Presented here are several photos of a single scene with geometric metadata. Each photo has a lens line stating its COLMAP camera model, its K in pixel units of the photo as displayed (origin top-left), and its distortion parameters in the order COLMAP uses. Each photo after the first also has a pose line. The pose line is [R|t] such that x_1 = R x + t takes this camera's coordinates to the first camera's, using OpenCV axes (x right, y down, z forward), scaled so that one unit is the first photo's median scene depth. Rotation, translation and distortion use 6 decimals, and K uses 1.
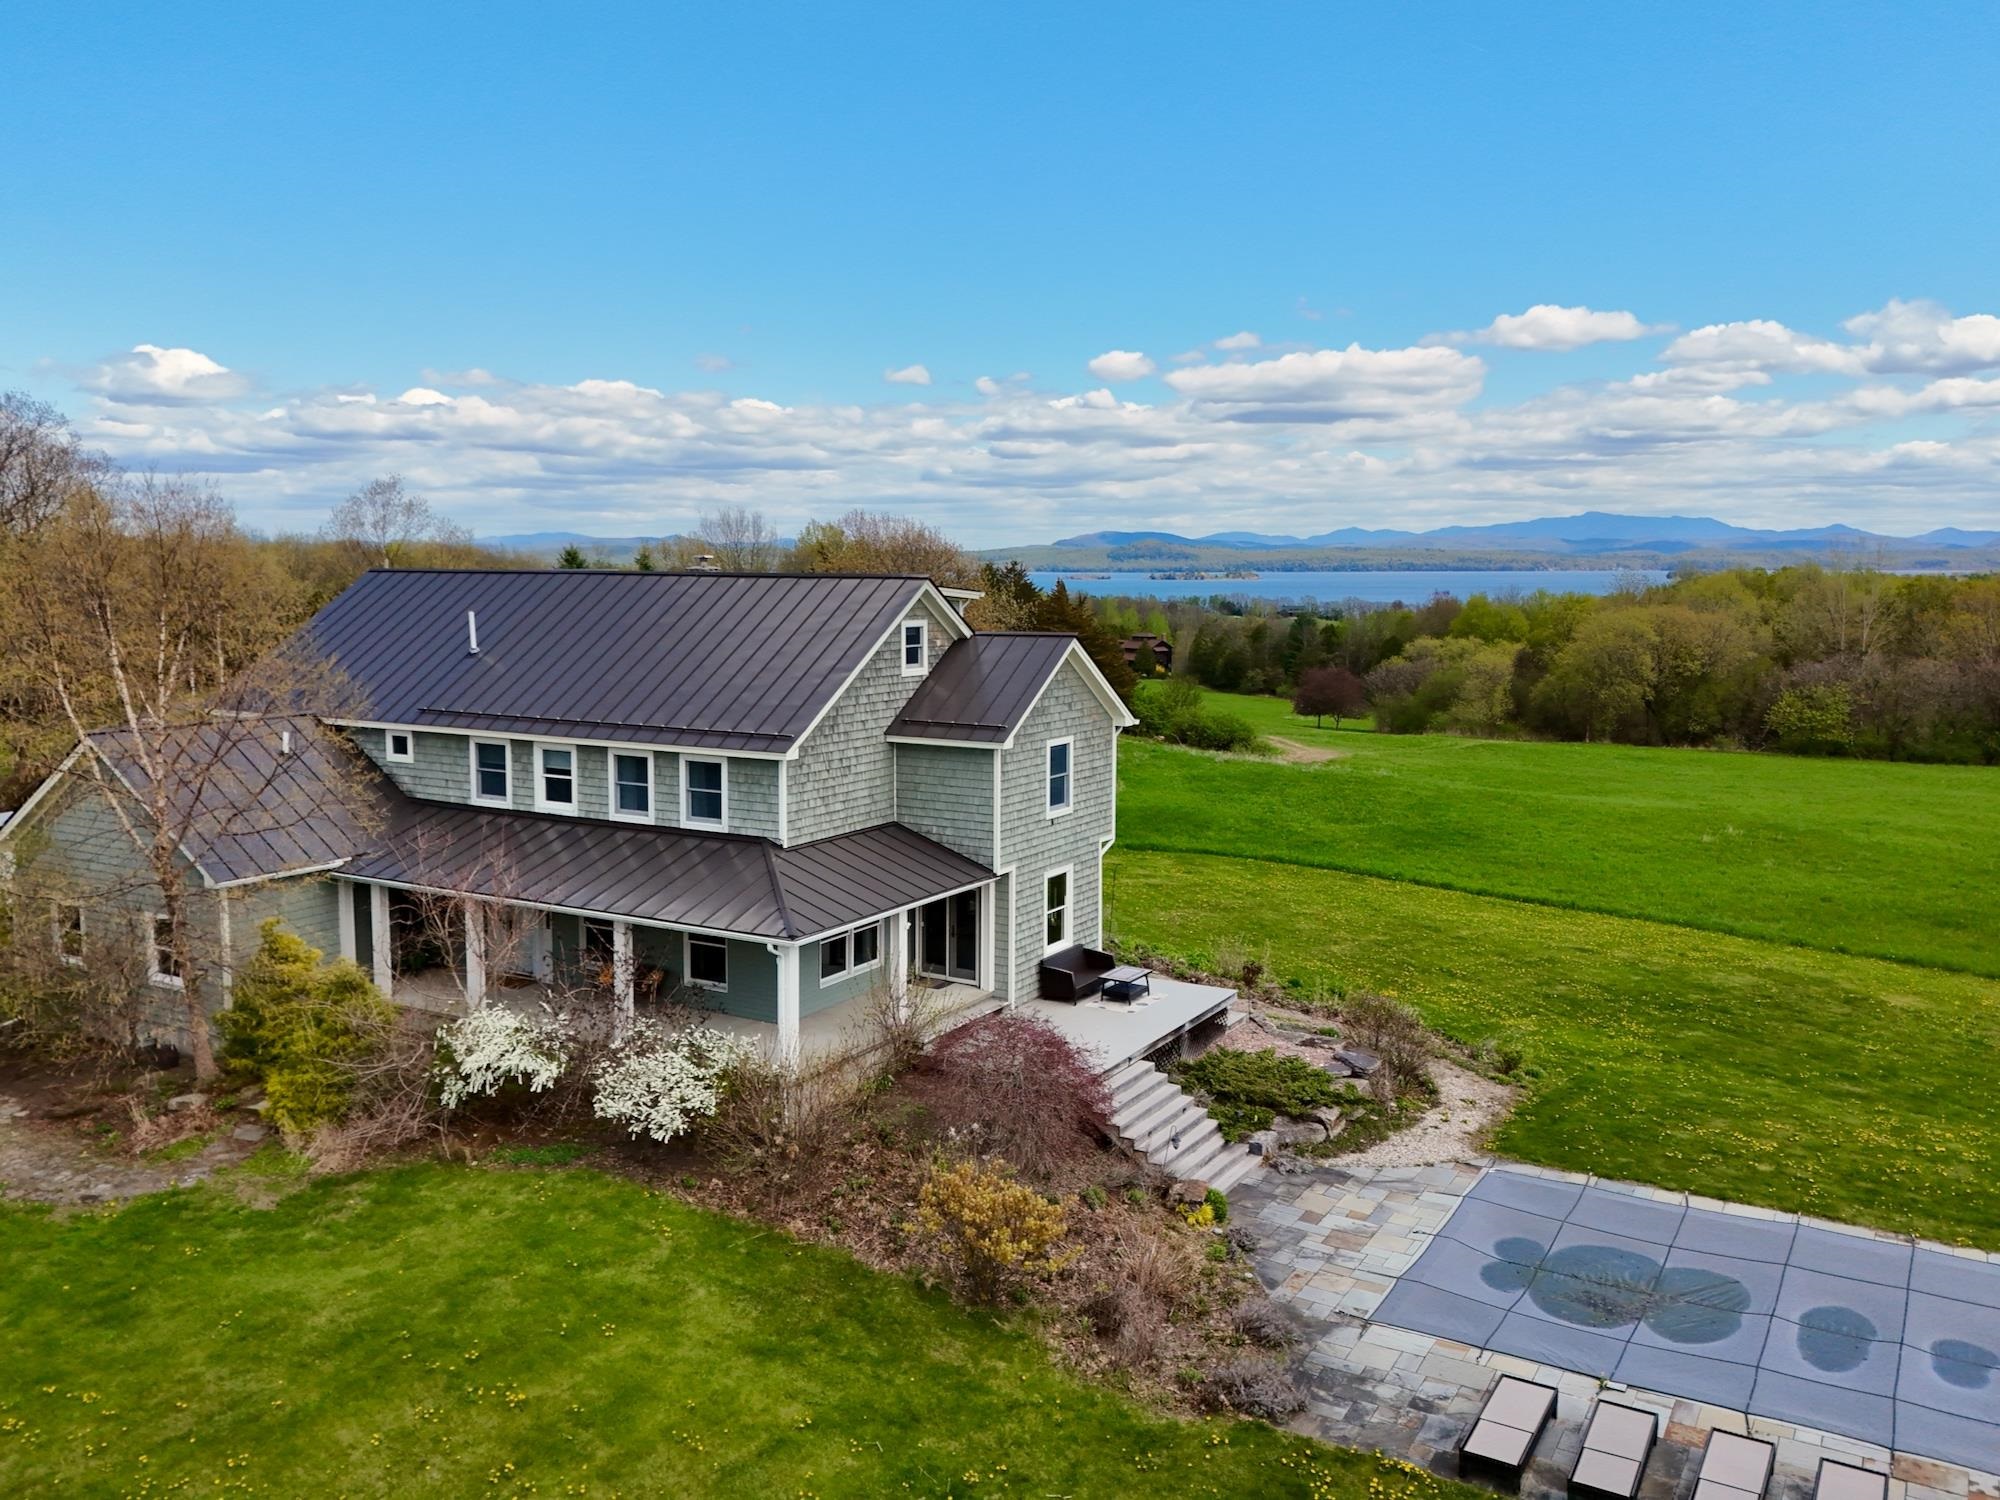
lens RADIAL K [[1526.5, 0, 1024.3], [0, 1526.5, 706.4], [0, 0, 1]] dist [0.022280, -0.002135]
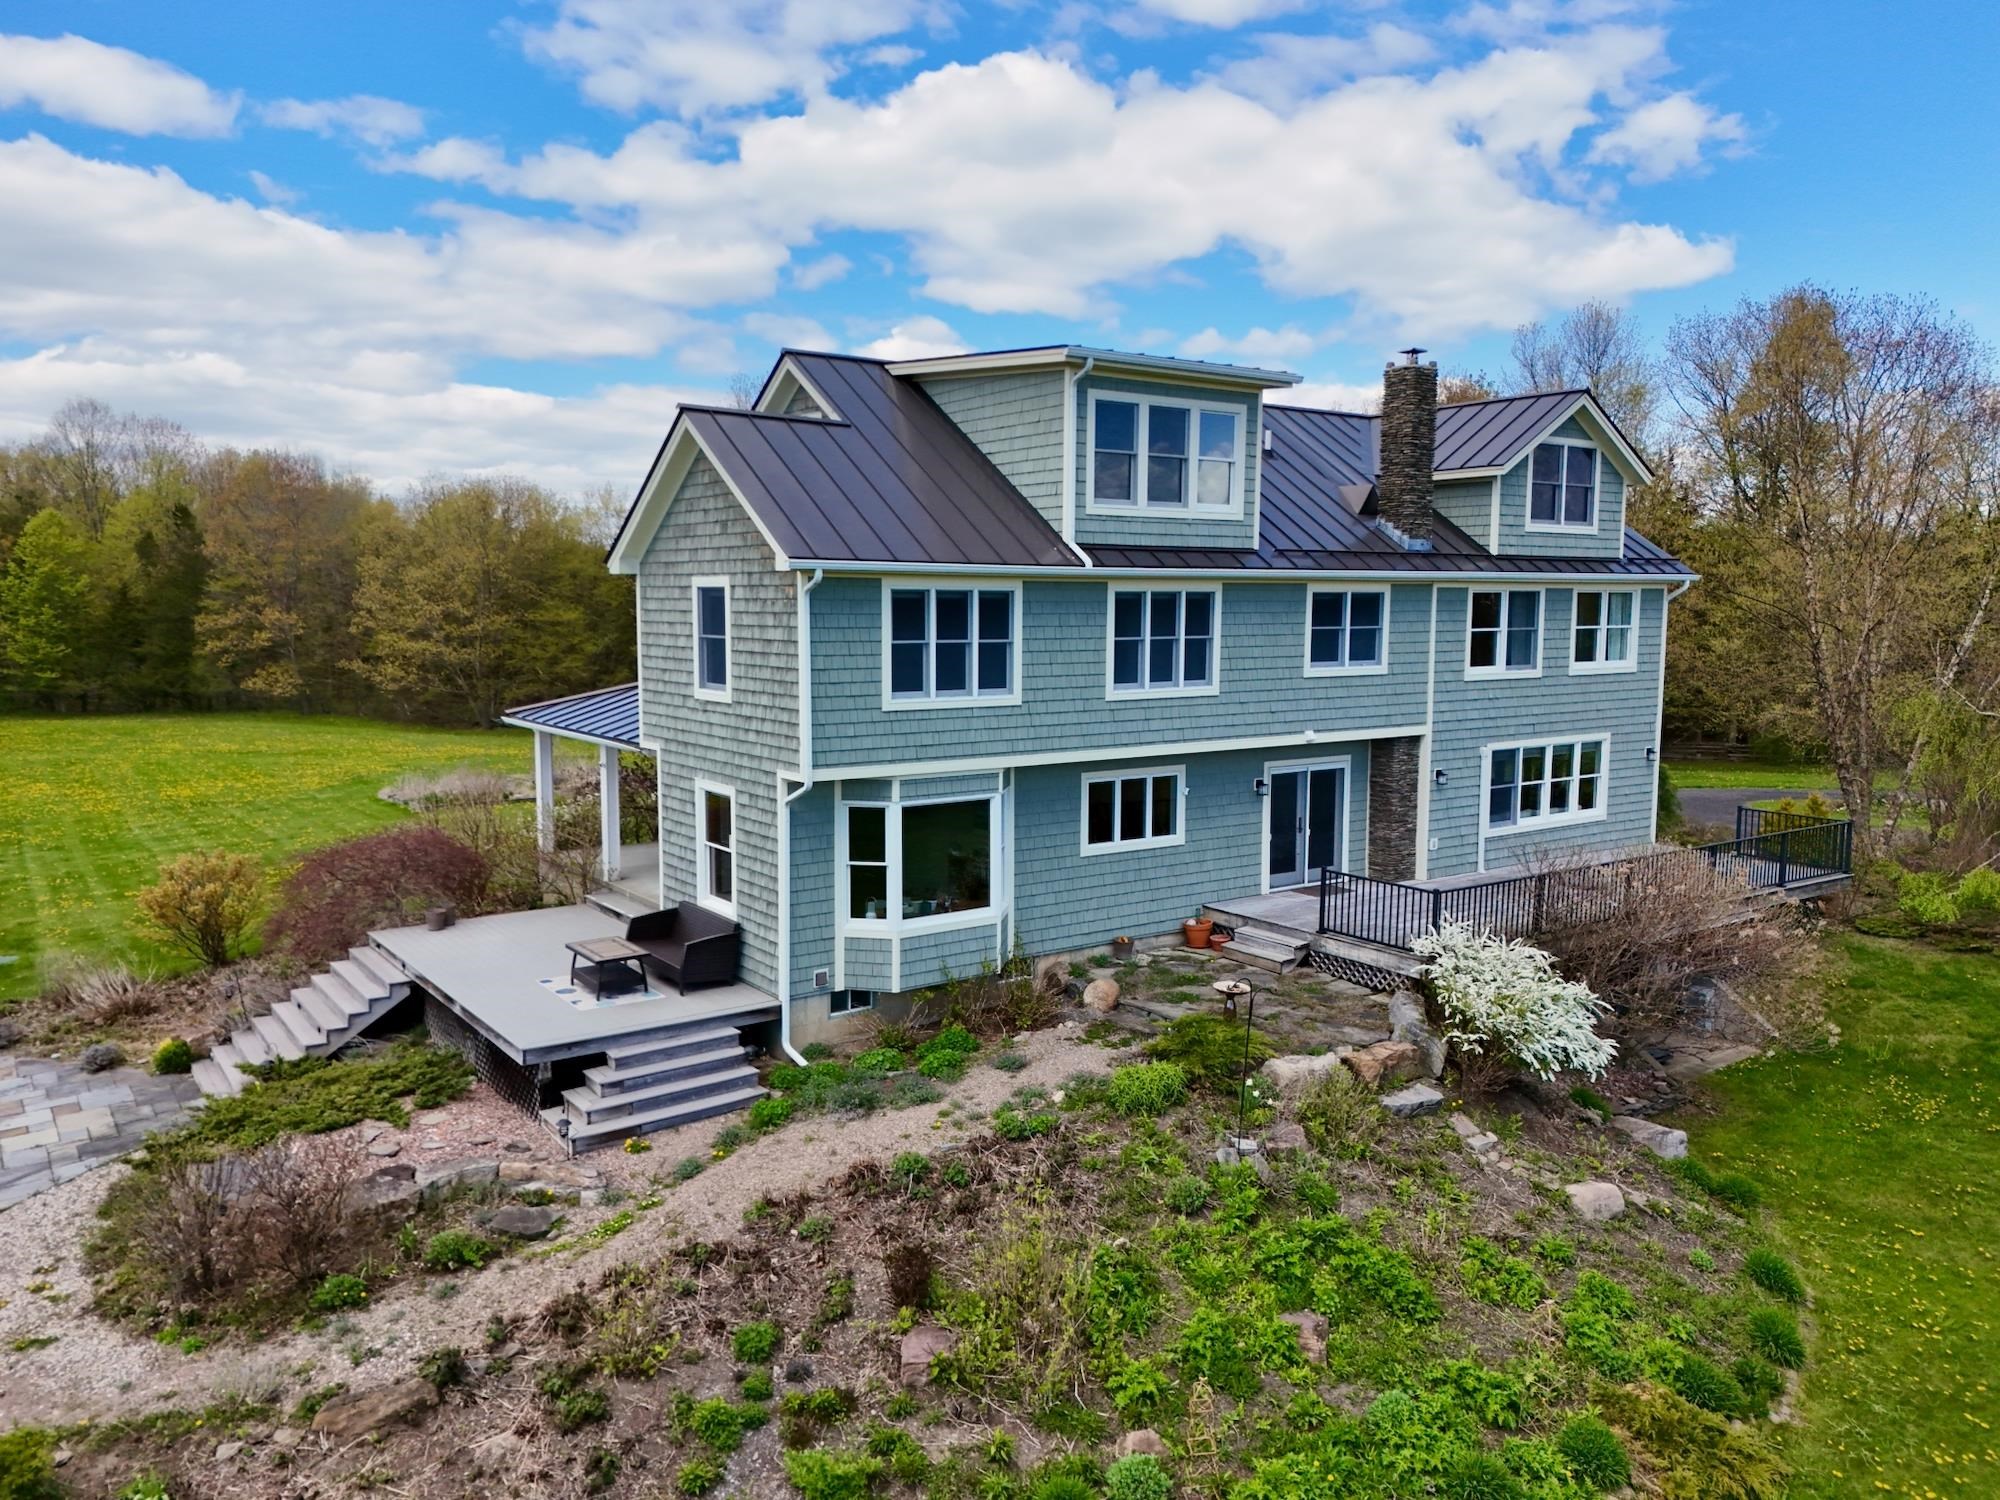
lens RADIAL K [[1470.8, 0, 1000.0], [0, 1470.8, 750.0], [0, 0, 1]] dist [0.007613, -0.001163]
pose [[-0.390807, 0.081165, -0.916887, 0.558486], [-0.096806, 0.986956, 0.128630, 0.001630], [0.915368, 0.139030, -0.377852, 1.388738]]
